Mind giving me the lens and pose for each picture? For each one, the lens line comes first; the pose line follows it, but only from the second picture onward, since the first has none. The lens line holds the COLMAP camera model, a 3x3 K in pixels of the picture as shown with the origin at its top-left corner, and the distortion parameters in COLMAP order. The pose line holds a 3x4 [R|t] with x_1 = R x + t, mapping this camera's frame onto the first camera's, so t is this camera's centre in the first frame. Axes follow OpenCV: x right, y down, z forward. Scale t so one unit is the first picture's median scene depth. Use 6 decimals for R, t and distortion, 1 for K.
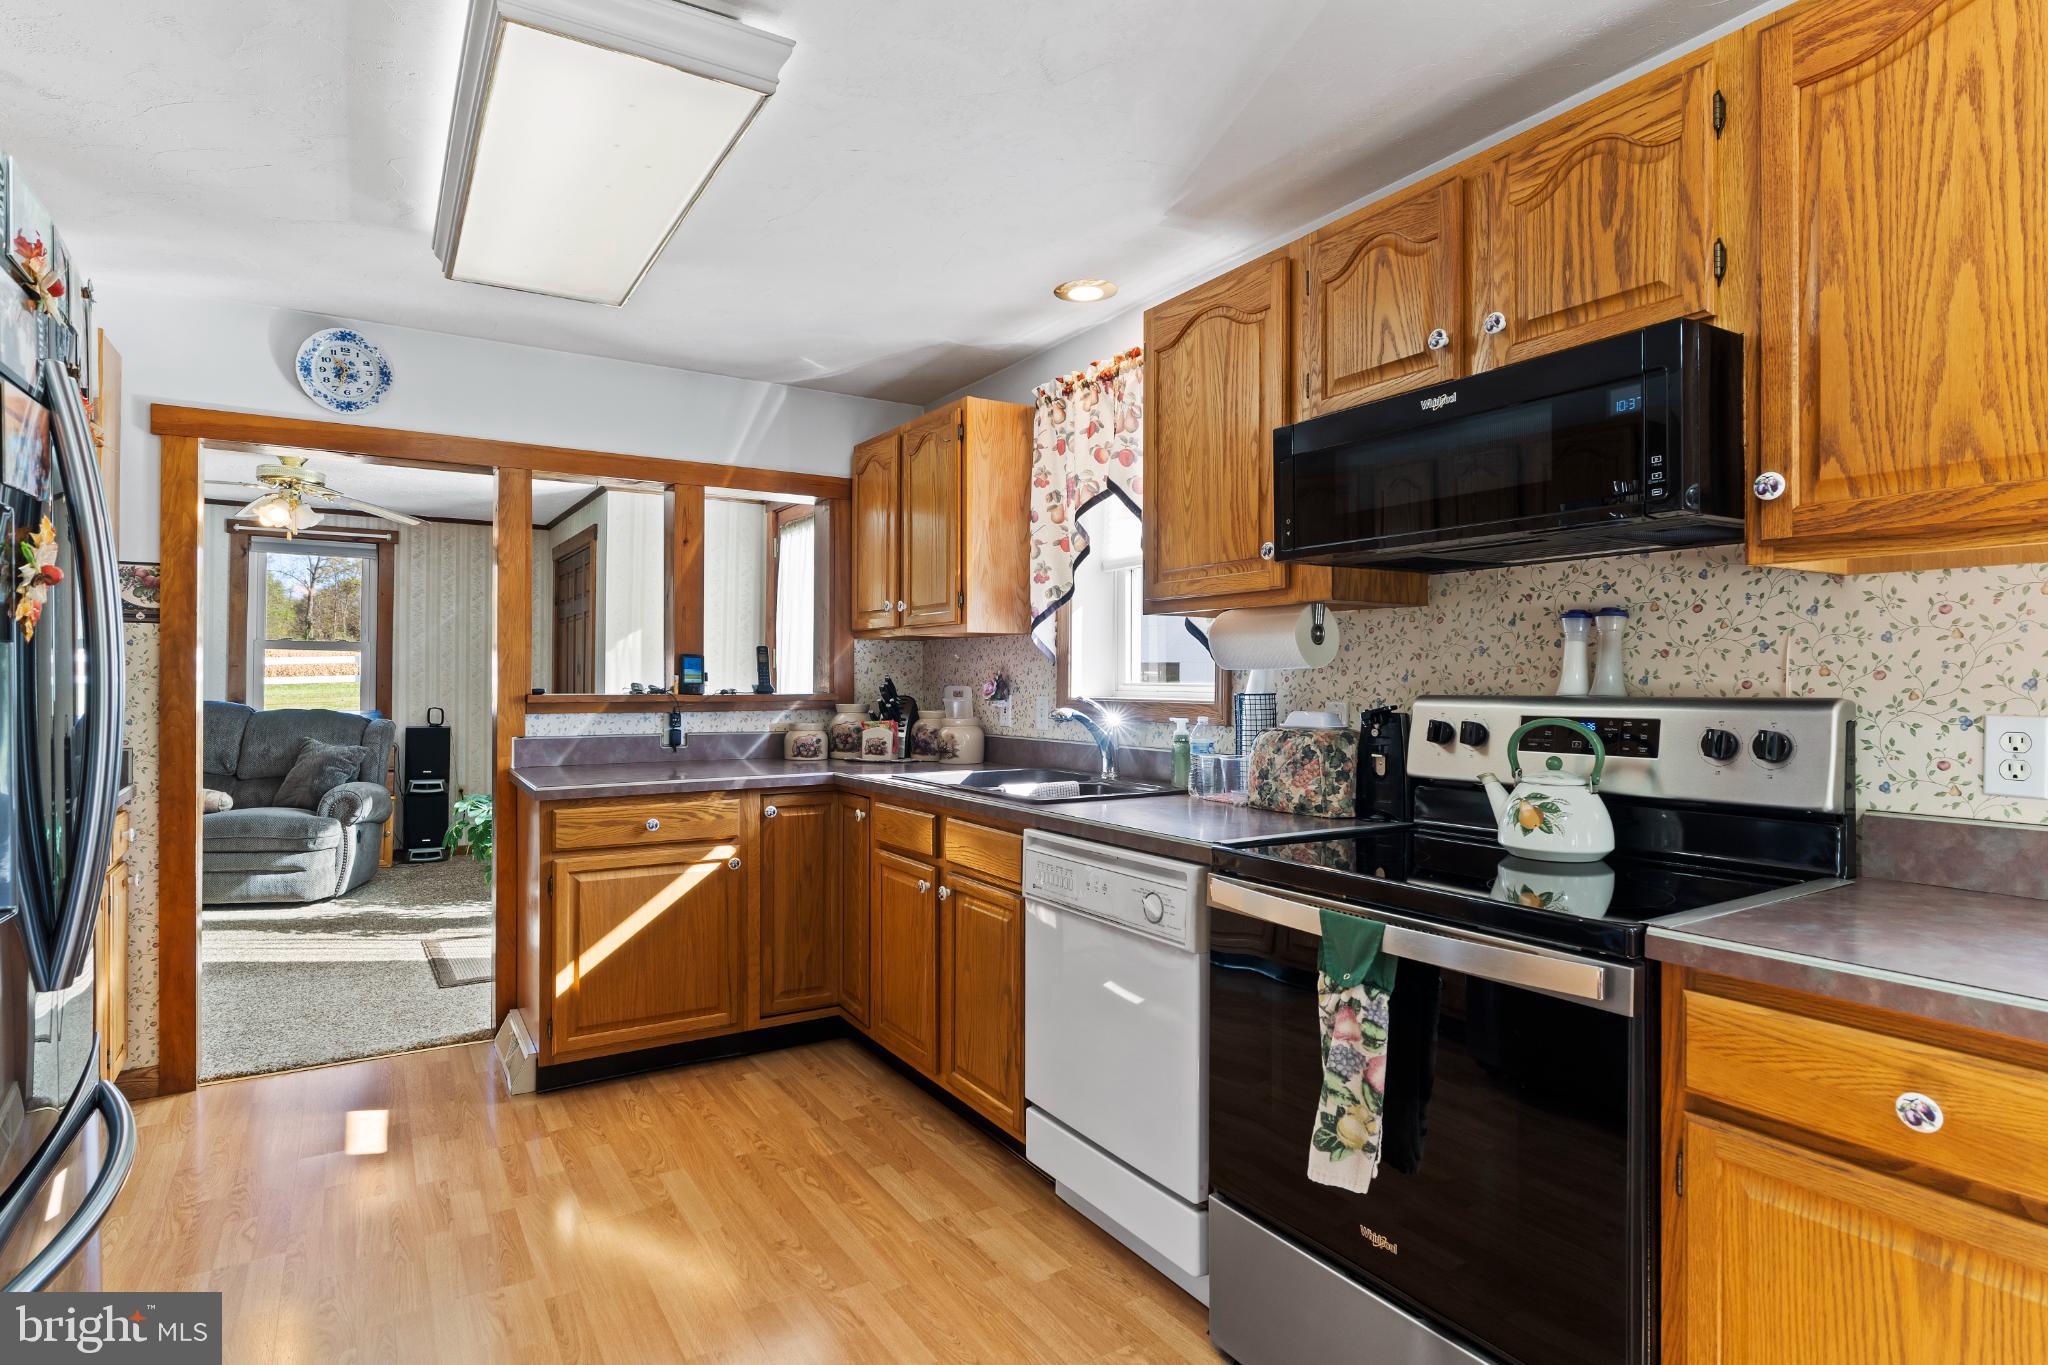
lens RADIAL K [[1067.7, 0, 1018.9], [0, 1067.7, 678.9], [0, 0, 1]] dist [-0.008563, 0.005022]
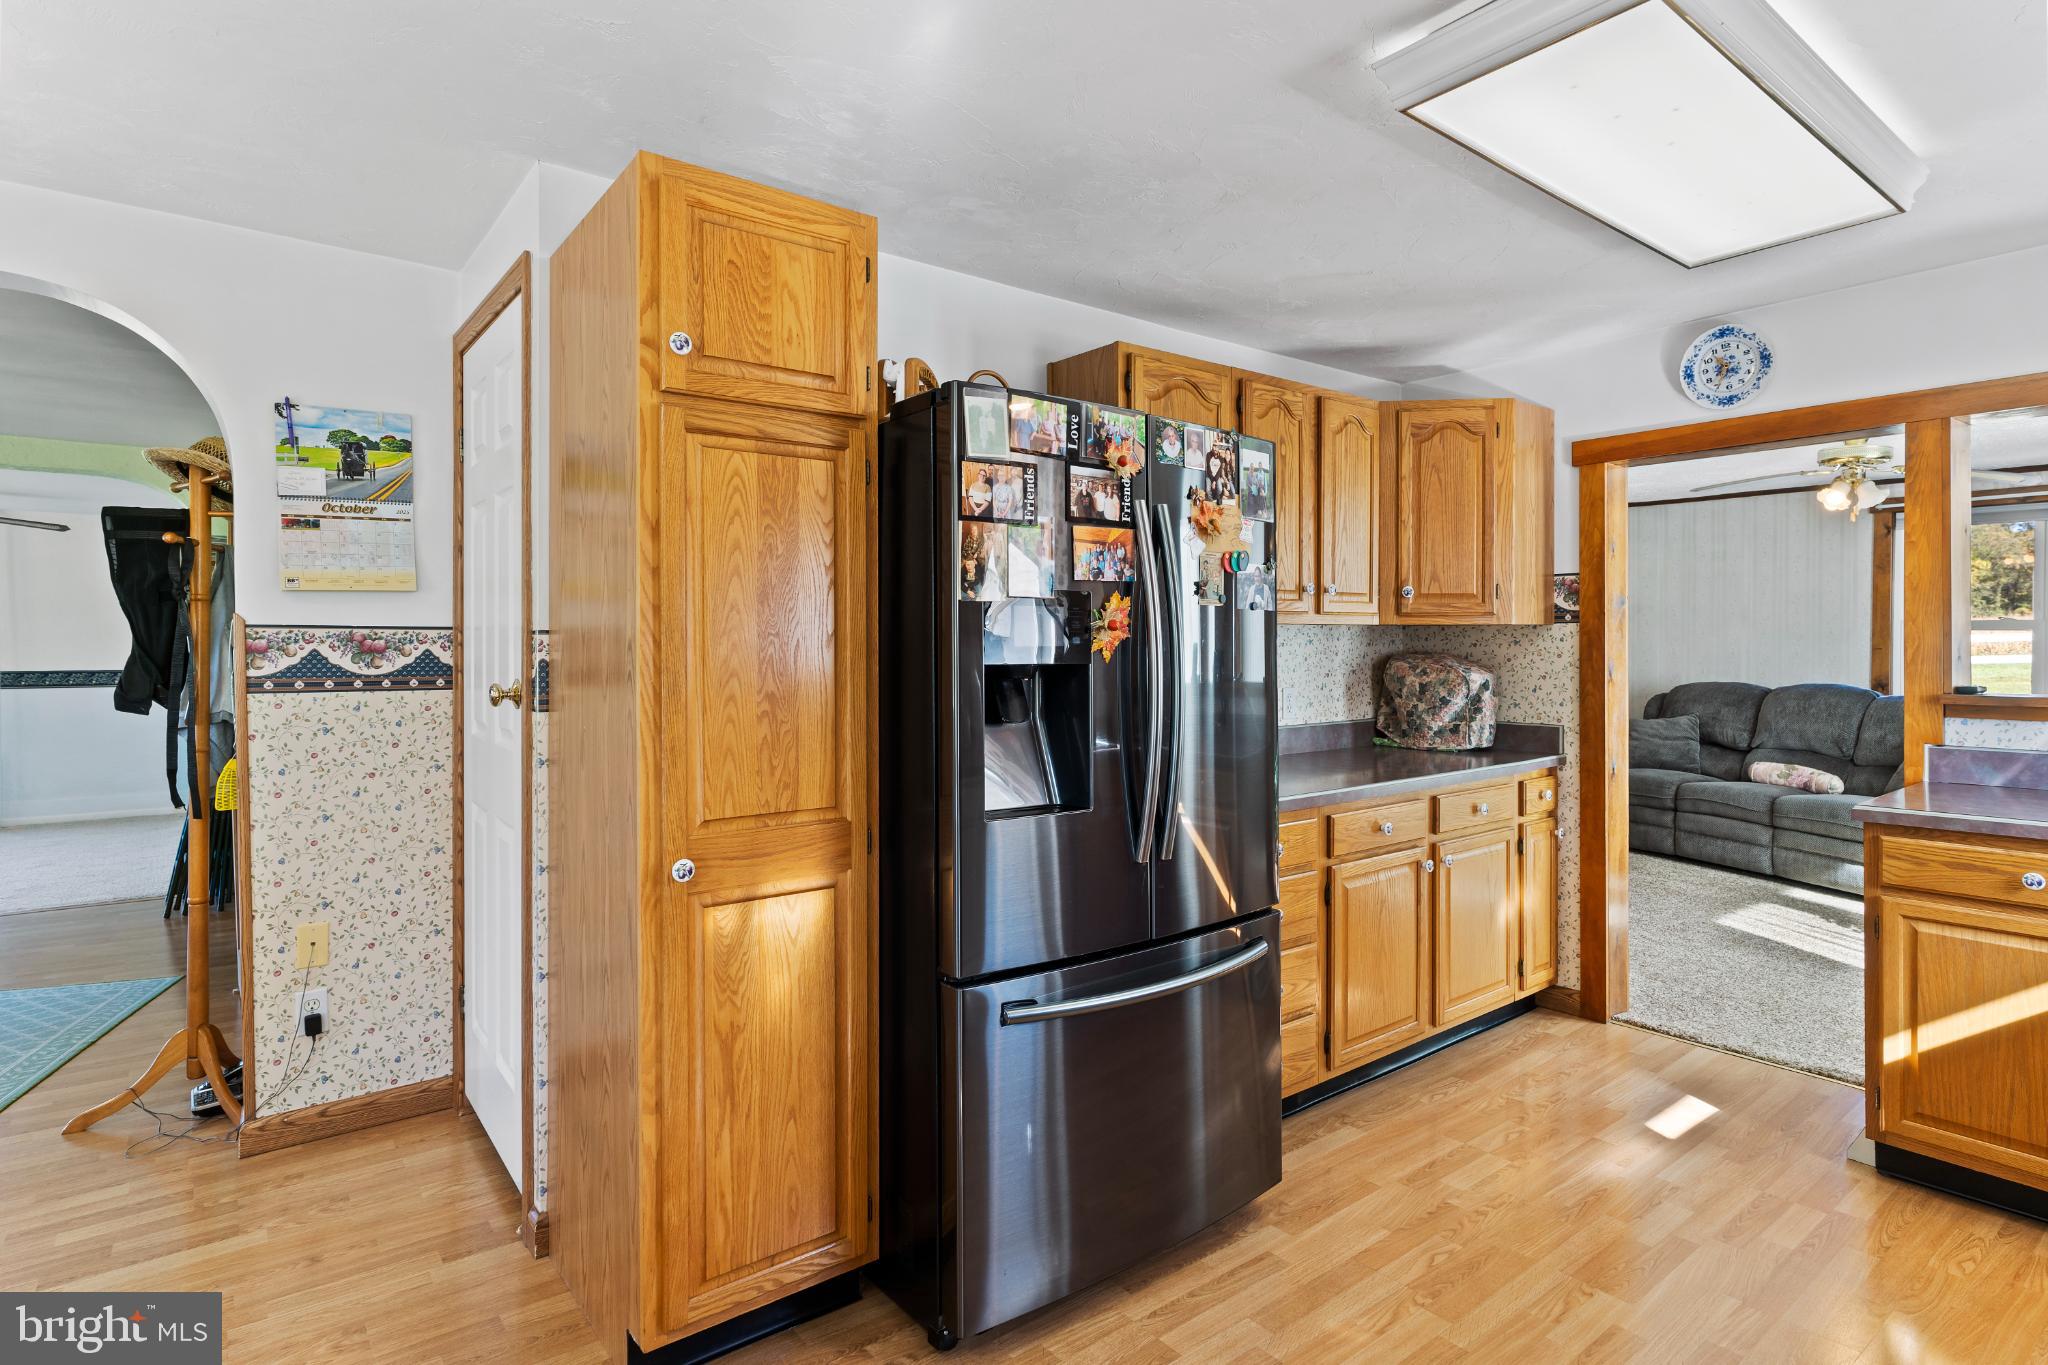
lens RADIAL K [[1067.7, 0, 1025.5], [0, 1067.7, 644.6], [0, 0, 1]] dist [-0.008563, 0.005022]
pose [[0.101662, -0.004160, -0.994810, 0.770365], [-0.001377, 0.999990, -0.004323, -0.051793], [0.994818, 0.001810, 0.101656, 0.605912]]
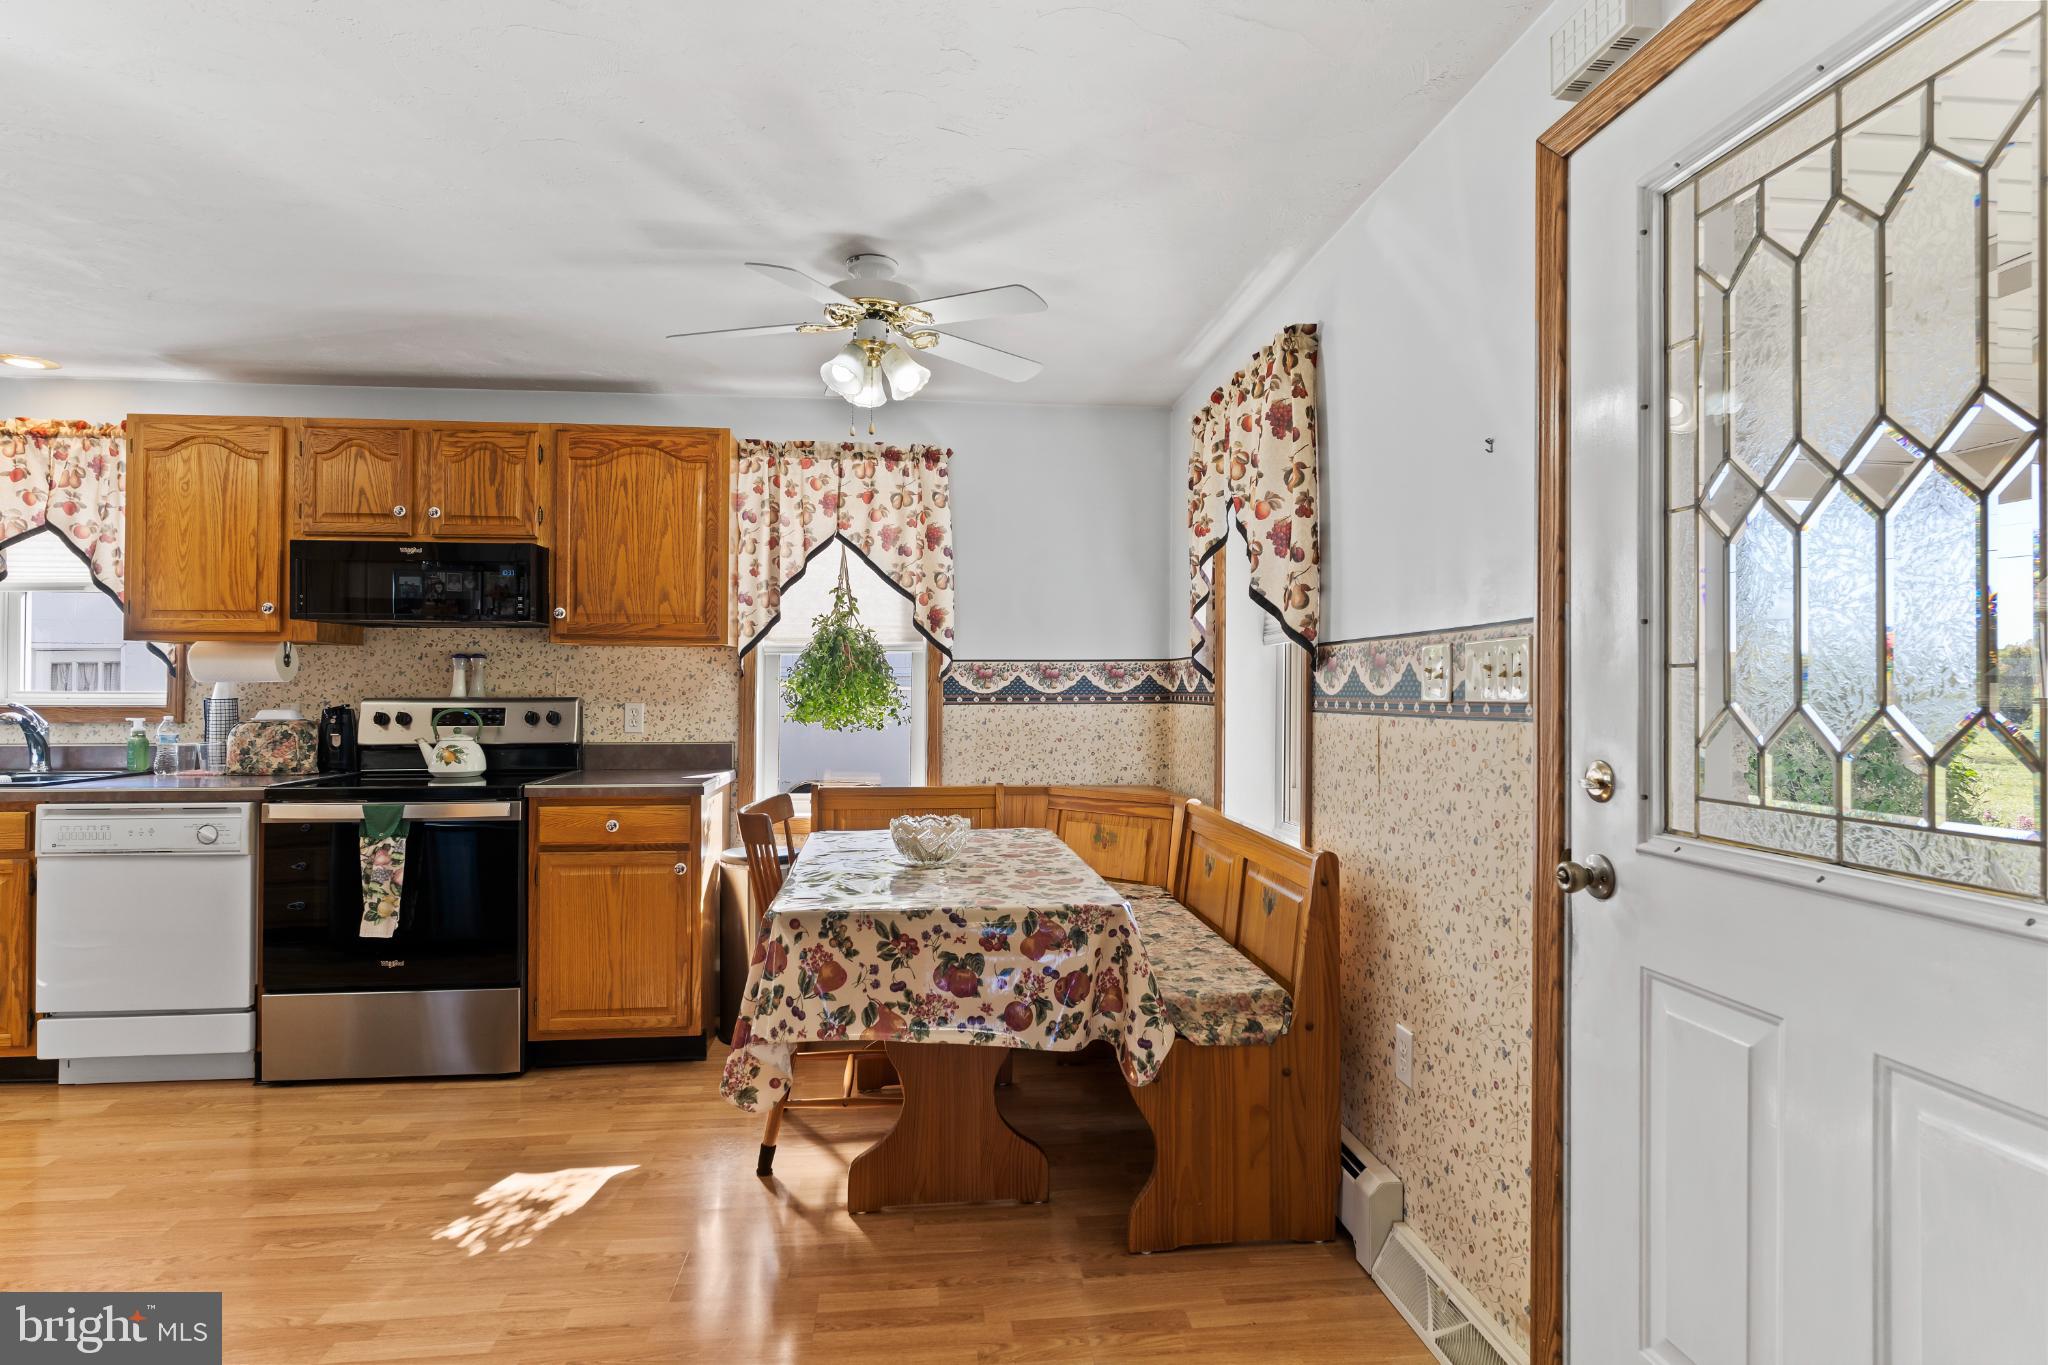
lens RADIAL K [[1067.7, 0, 1032.1], [0, 1067.7, 674.8], [0, 0, 1]] dist [-0.008563, 0.005022]
pose [[0.434477, 0.009722, 0.900631, -0.569474], [-0.003387, 0.999952, -0.009160, -0.008308], [-0.900677, 0.000929, 0.434489, -0.582218]]
